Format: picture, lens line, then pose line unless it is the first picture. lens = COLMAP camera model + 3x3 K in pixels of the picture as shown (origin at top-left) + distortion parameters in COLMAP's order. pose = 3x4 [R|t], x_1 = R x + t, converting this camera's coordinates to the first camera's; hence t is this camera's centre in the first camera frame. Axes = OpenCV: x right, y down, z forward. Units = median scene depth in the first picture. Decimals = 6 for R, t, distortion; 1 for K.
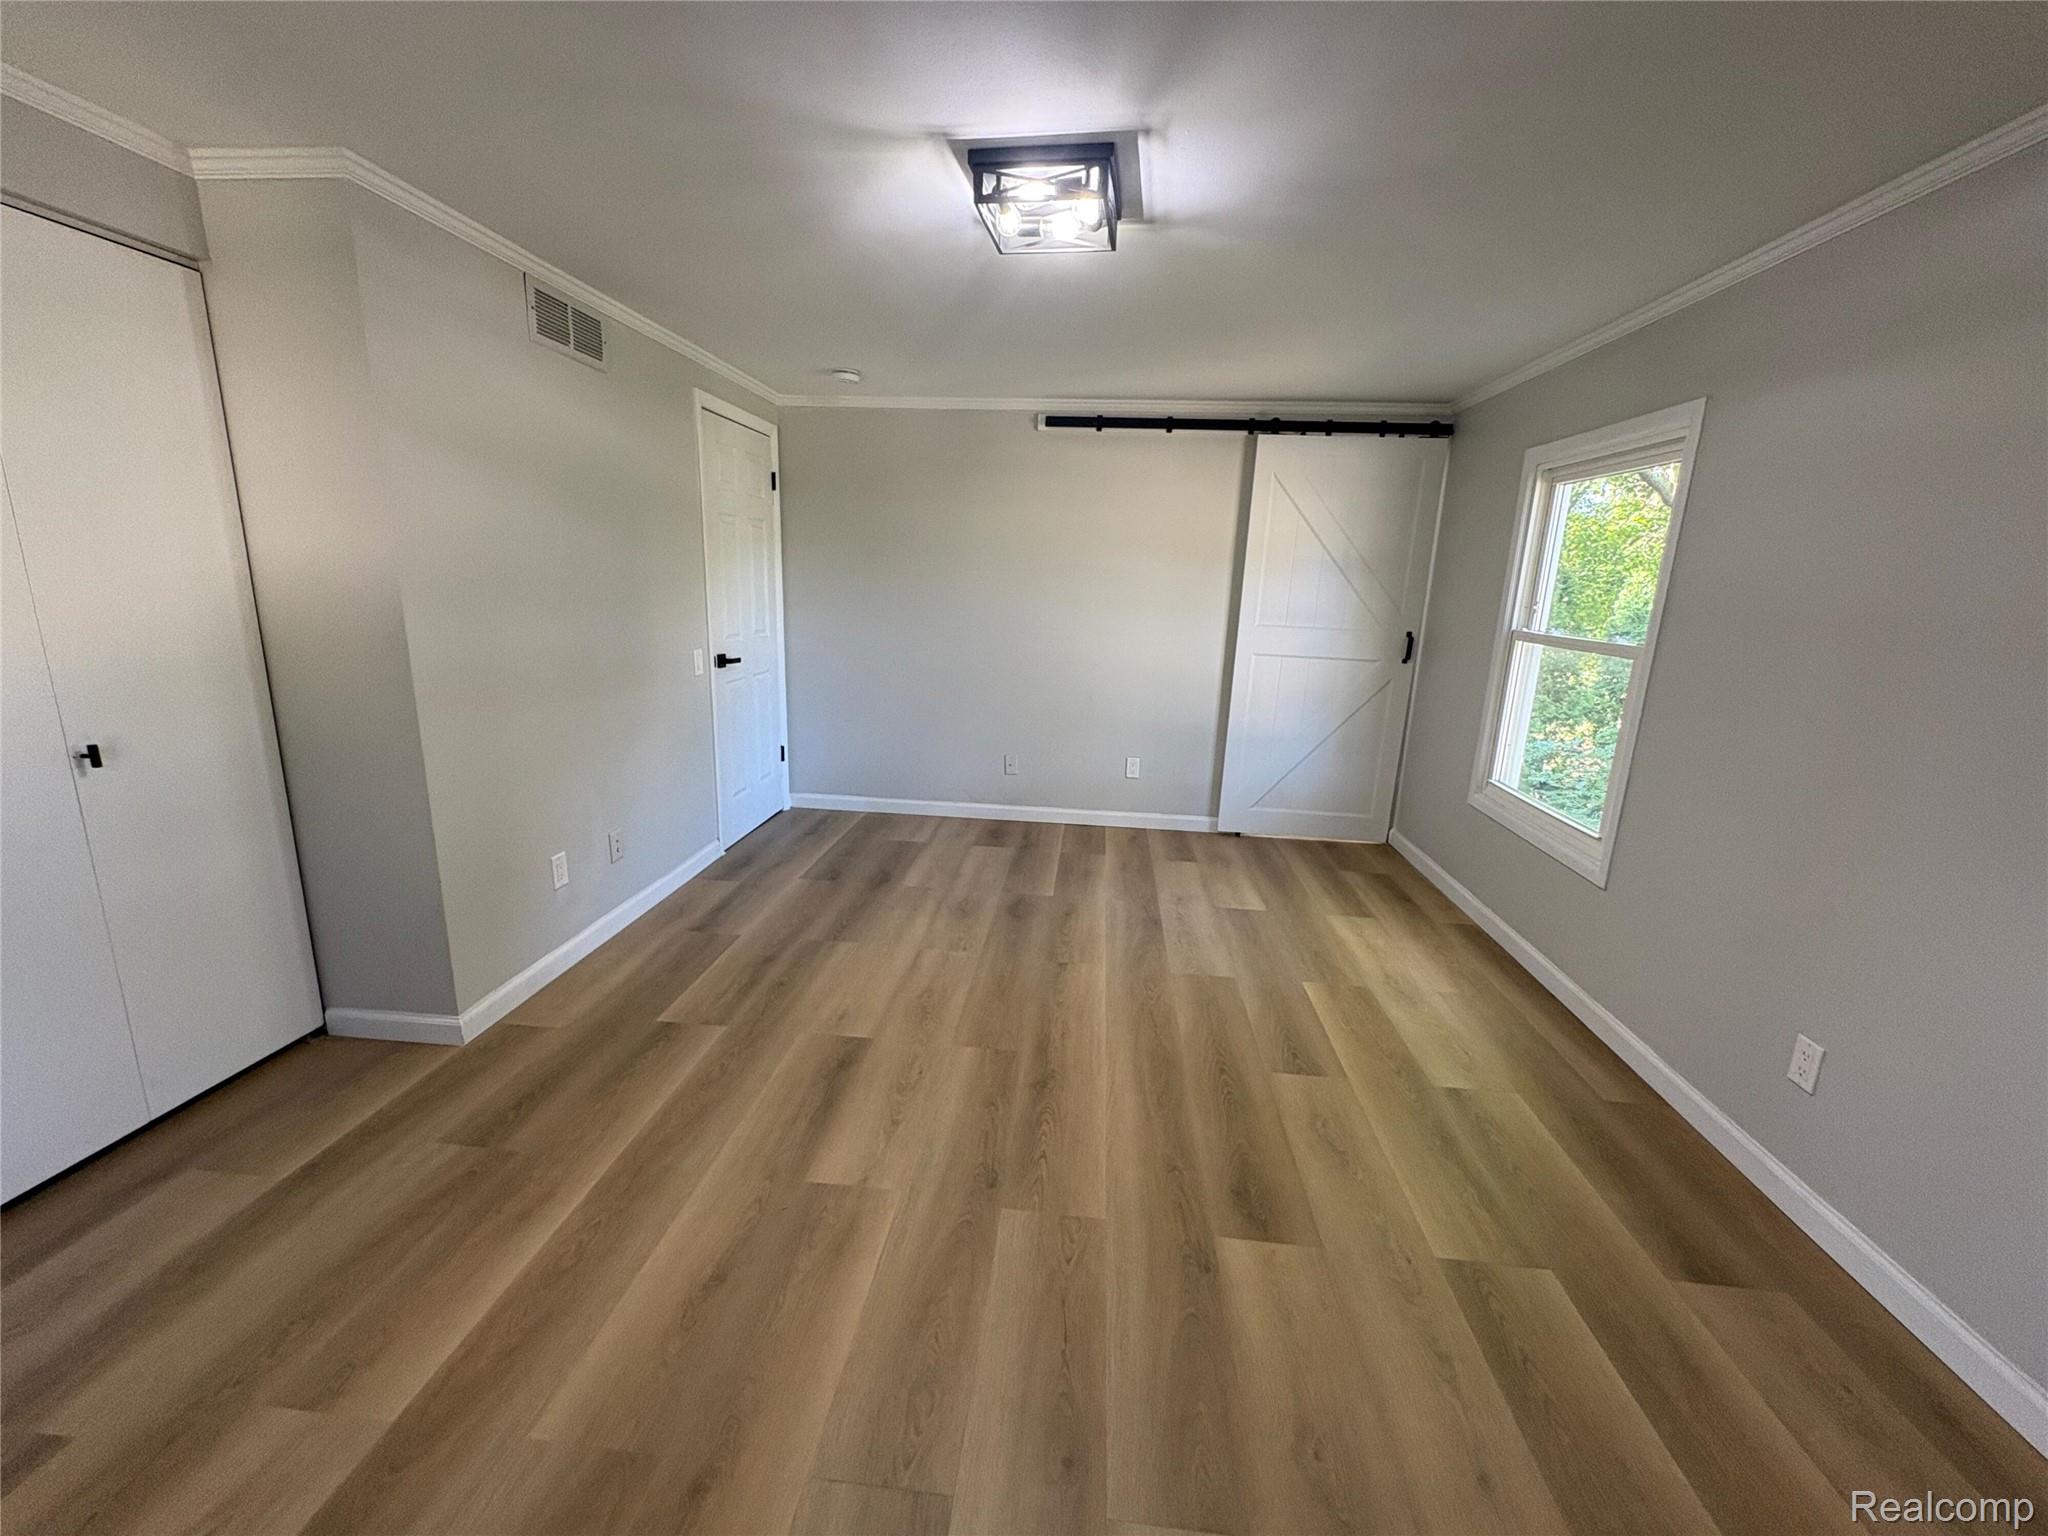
lens RADIAL K [[817.7, 0, 1022.7], [0, 817.7, 768.0], [0, 0, 1]] dist [-0.000303, 0.000147]
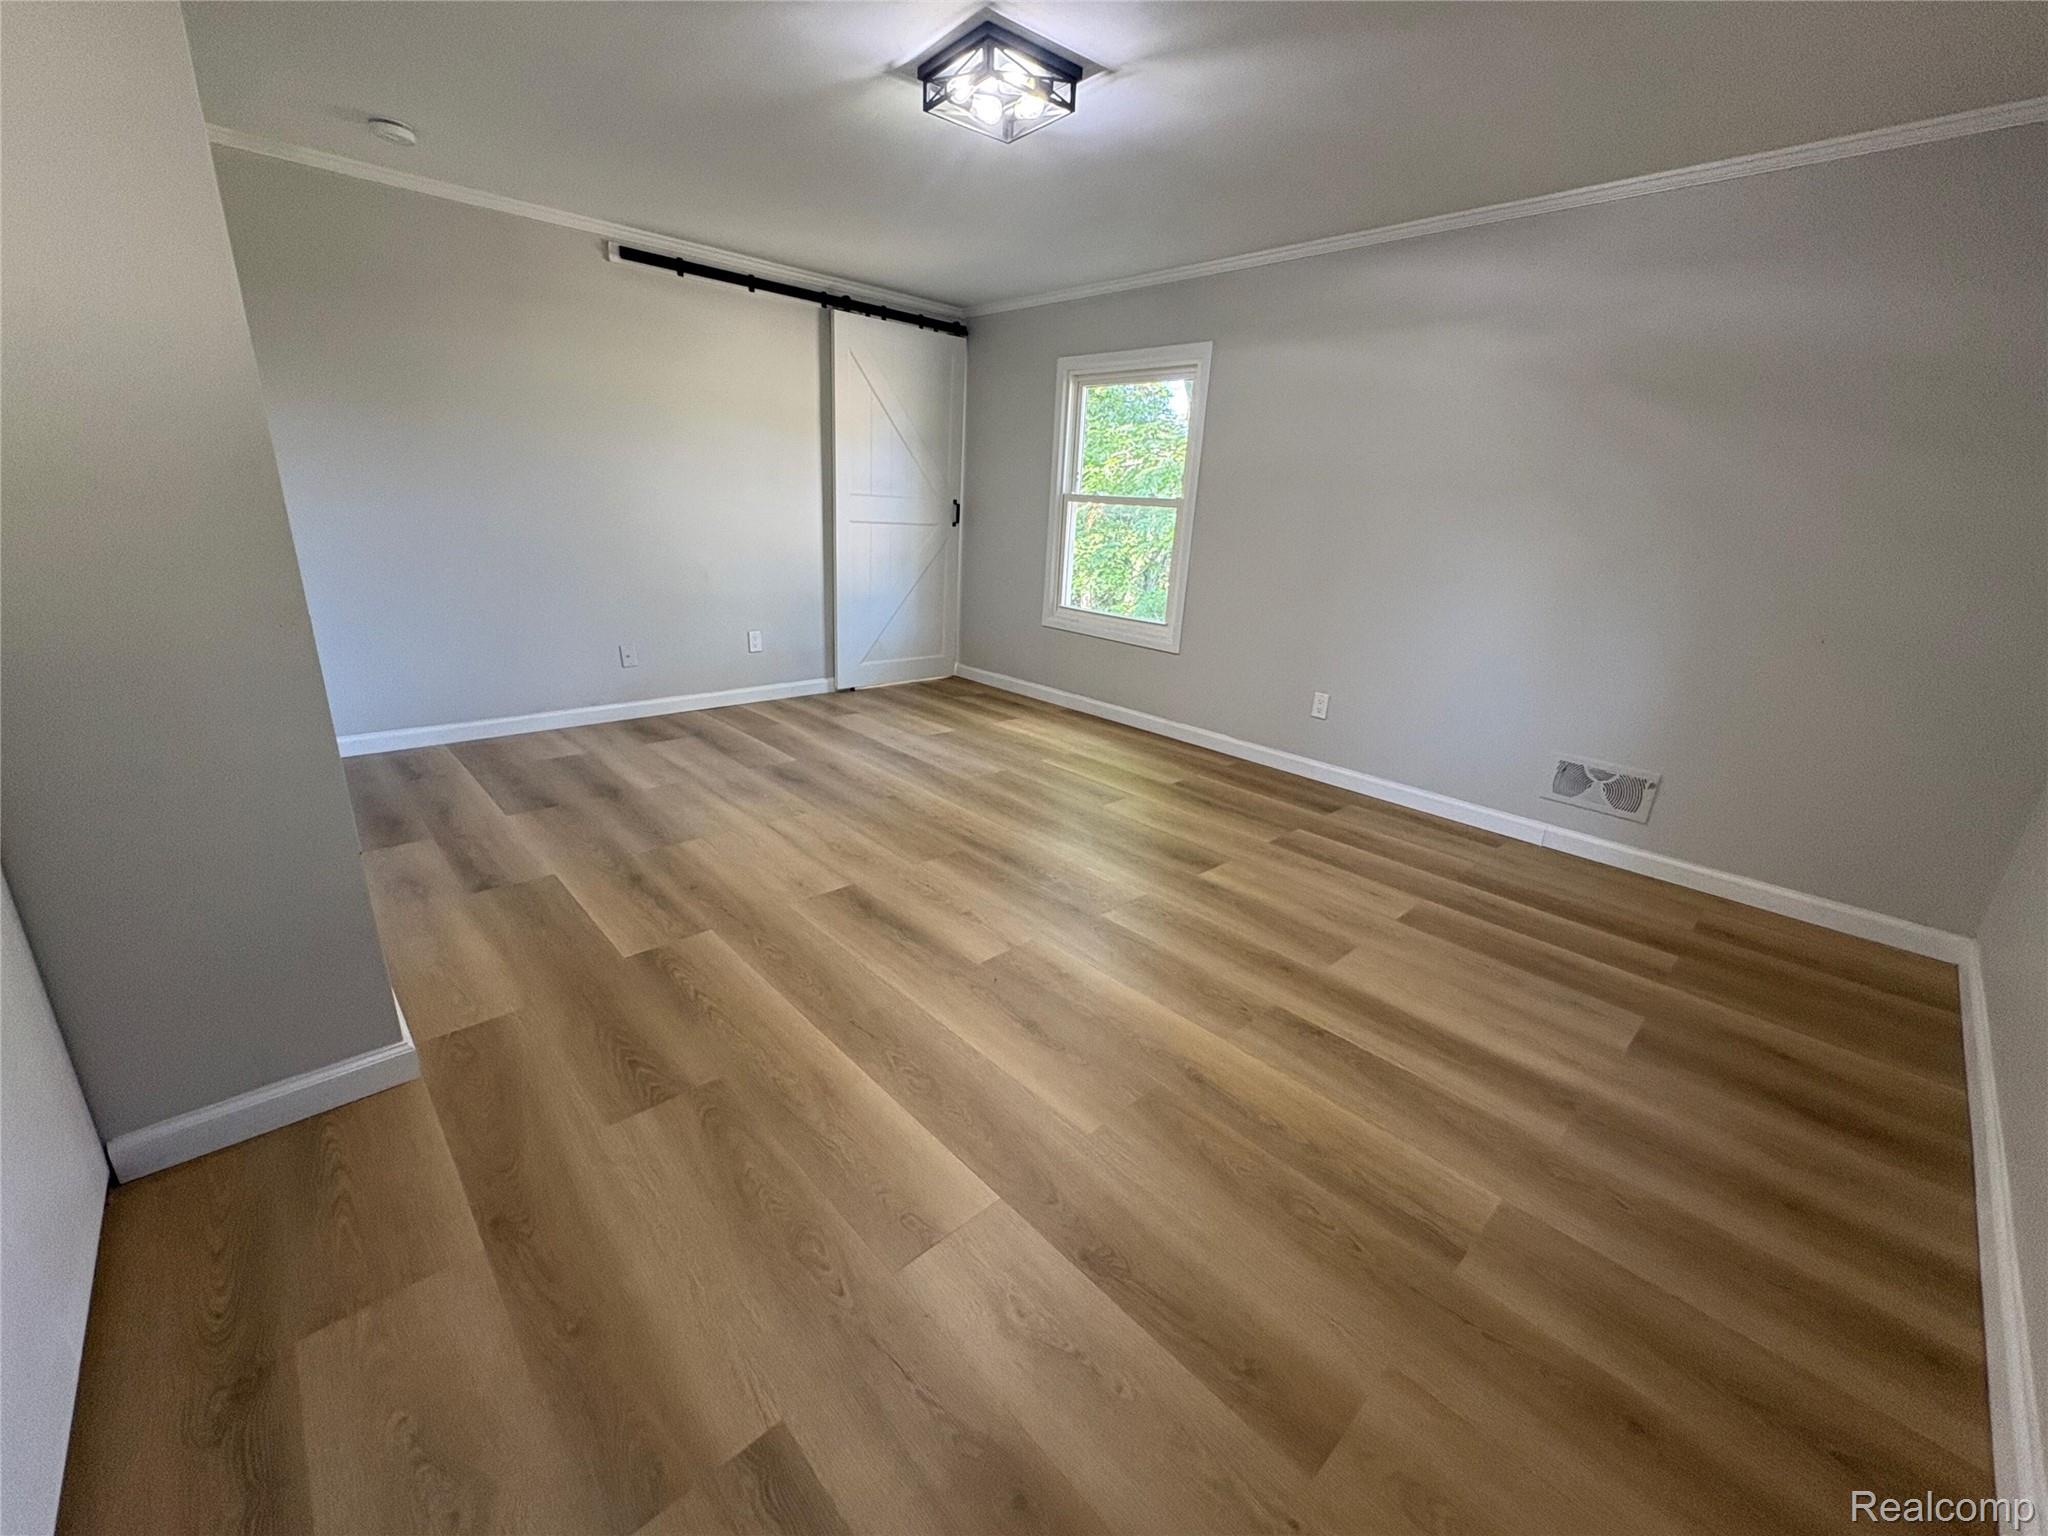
lens RADIAL K [[817.7, 0, 1022.7], [0, 817.7, 768.0], [0, 0, 1]] dist [-0.000303, 0.000147]
pose [[0.660292, -0.235052, 0.713278, -0.555500], [0.146447, 0.971825, 0.184686, 0.018316], [-0.736592, -0.017489, 0.676111, 0.100307]]
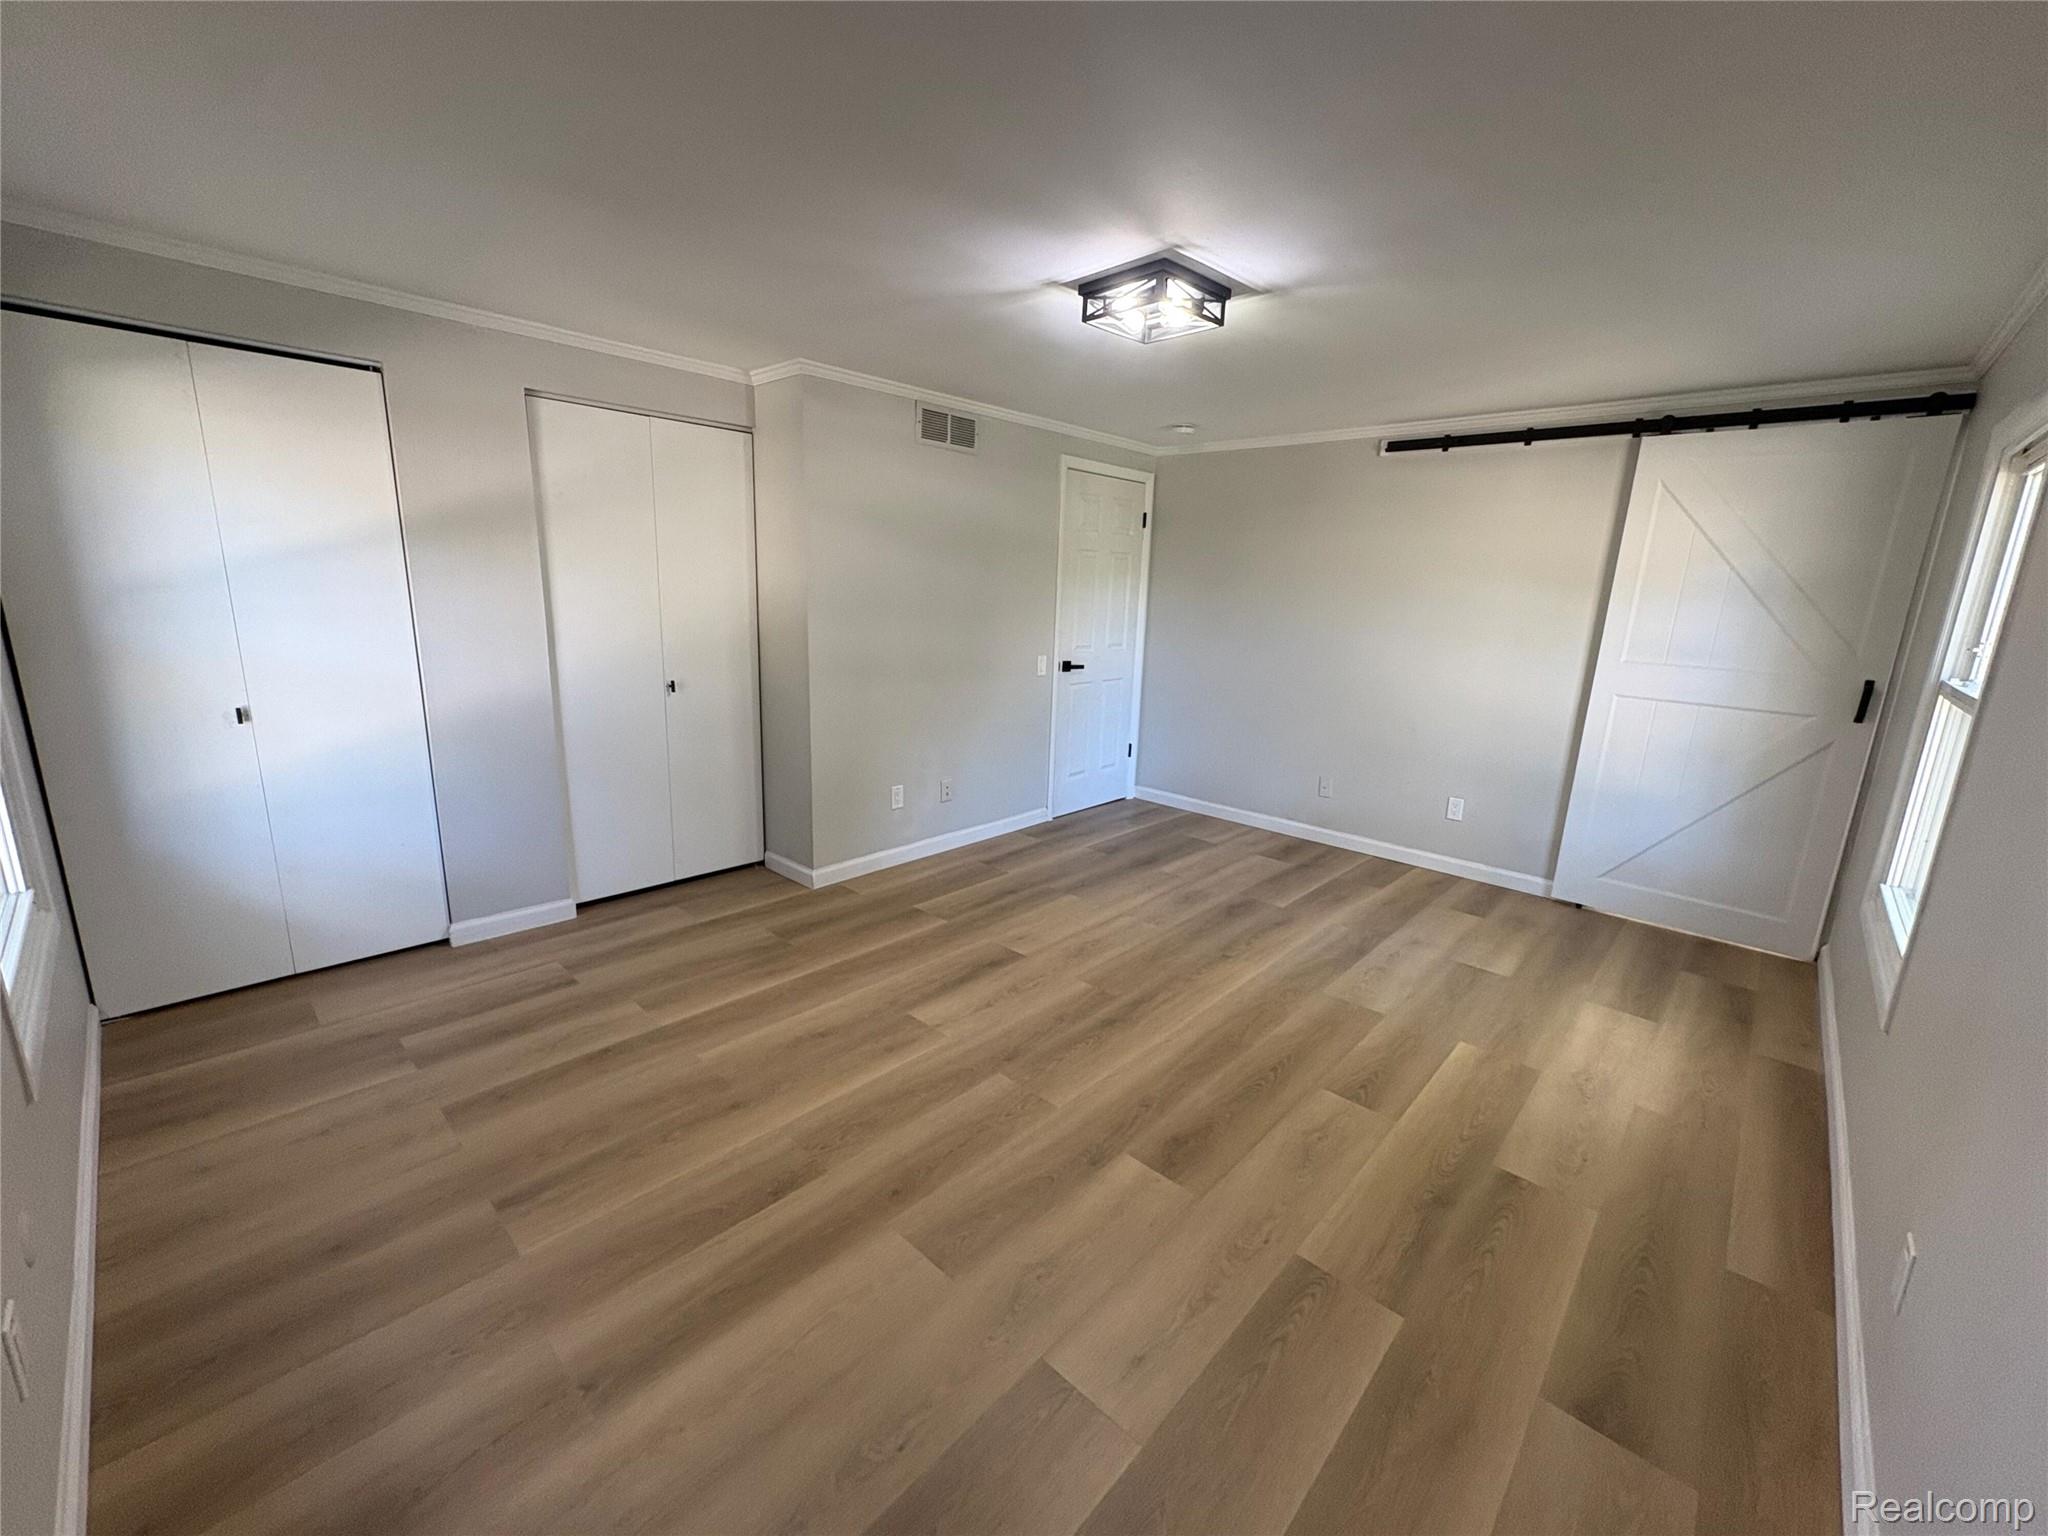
lens RADIAL K [[817.7, 0, 1022.7], [0, 817.7, 768.0], [0, 0, 1]] dist [-0.000303, 0.000147]
pose [[0.794187, 0.128398, -0.593954, 0.397929], [-0.145621, 0.989156, 0.019118, 0.010358], [0.589968, 0.071310, 0.804272, -0.043884]]
